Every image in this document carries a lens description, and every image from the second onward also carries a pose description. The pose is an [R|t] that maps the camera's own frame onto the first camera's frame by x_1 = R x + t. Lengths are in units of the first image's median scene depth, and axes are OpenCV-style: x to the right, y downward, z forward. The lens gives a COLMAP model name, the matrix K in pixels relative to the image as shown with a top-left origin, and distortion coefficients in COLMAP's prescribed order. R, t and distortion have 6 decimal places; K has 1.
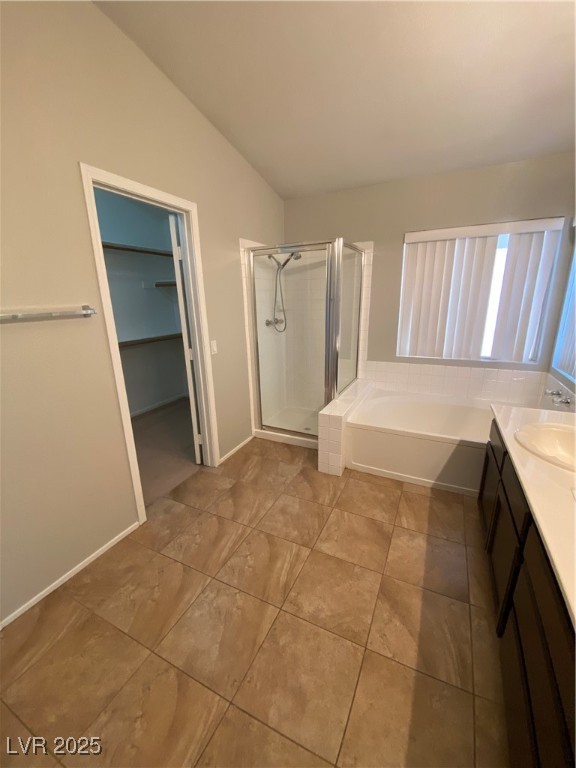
lens RADIAL K [[314.4, 0, 288.0], [0, 314.4, 384.0], [0, 0, 1]] dist [0.033674, -0.026955]
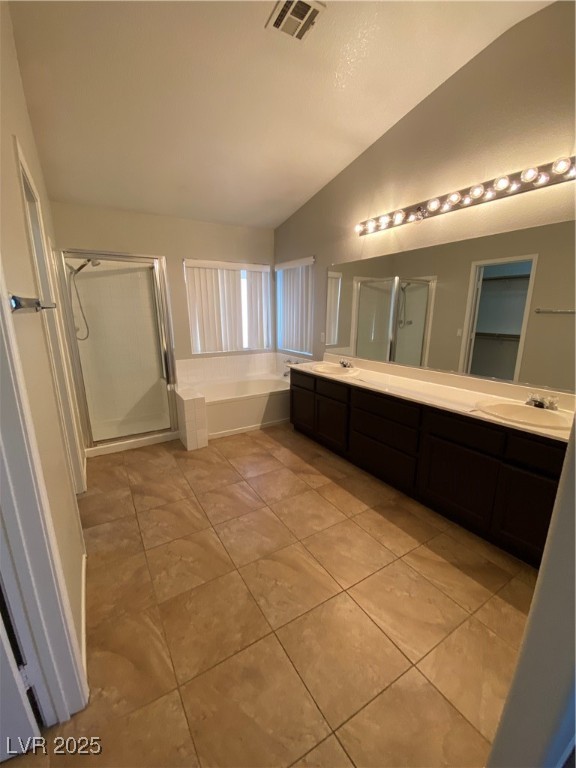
lens RADIAL K [[309.7, 0, 285.1], [0, 309.7, 396.3], [0, 0, 1]] dist [0.000945, -0.007652]
pose [[0.528875, -0.200639, 0.824643, -0.724219], [0.222335, 0.970474, 0.093528, 0.059232], [-0.819059, 0.133883, 0.557868, 0.032831]]
